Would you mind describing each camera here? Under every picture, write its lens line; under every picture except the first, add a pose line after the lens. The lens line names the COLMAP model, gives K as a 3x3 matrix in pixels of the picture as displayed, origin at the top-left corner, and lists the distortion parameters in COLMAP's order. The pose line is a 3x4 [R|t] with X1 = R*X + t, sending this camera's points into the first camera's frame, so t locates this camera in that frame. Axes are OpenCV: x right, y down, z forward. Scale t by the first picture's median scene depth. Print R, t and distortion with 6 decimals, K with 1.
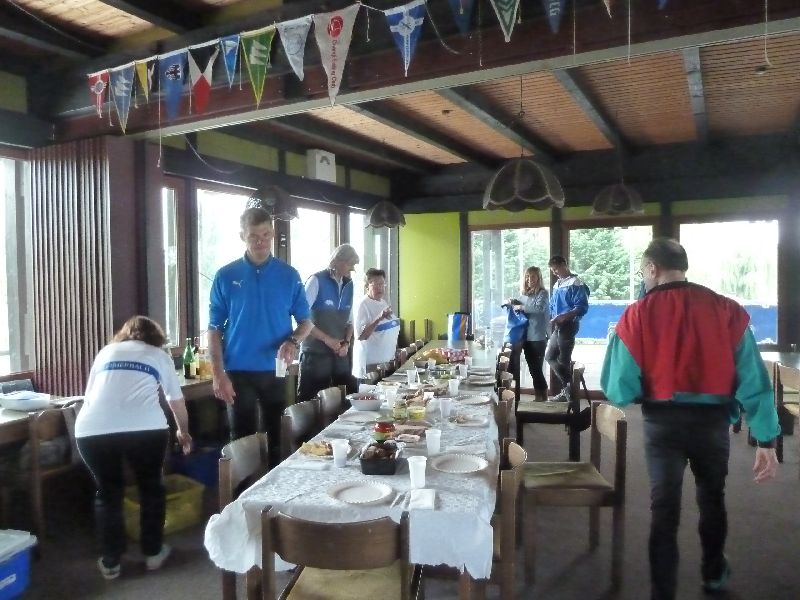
lens RADIAL K [[580.1, 0, 400.0], [0, 580.1, 300.0], [0, 0, 1]] dist [-0.035072, -0.001912]
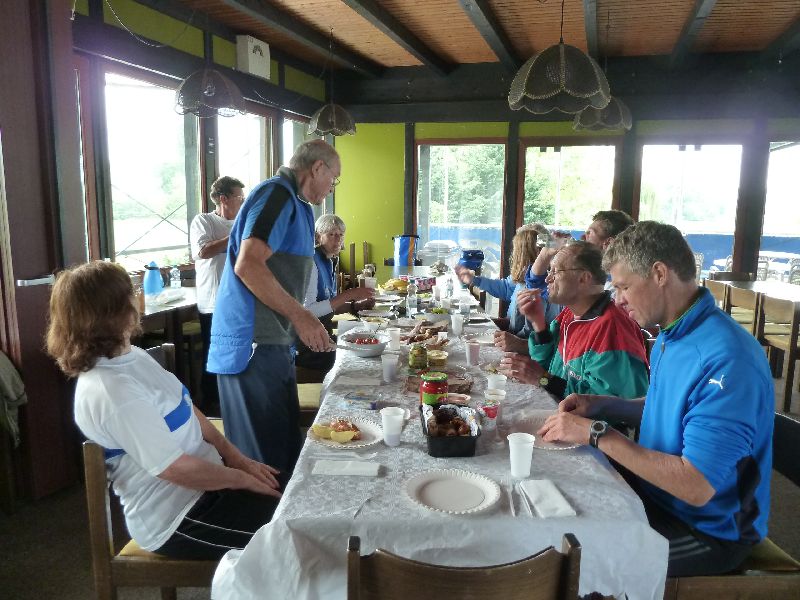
lens RADIAL K [[580.1, 0, 400.0], [0, 580.1, 300.0], [0, 0, 1]] dist [-0.035072, -0.001912]
pose [[0.984492, -0.006582, 0.175308, -0.074224], [-0.016569, 0.991340, 0.130269, 0.003842], [-0.174648, -0.131154, 0.975857, 0.105293]]
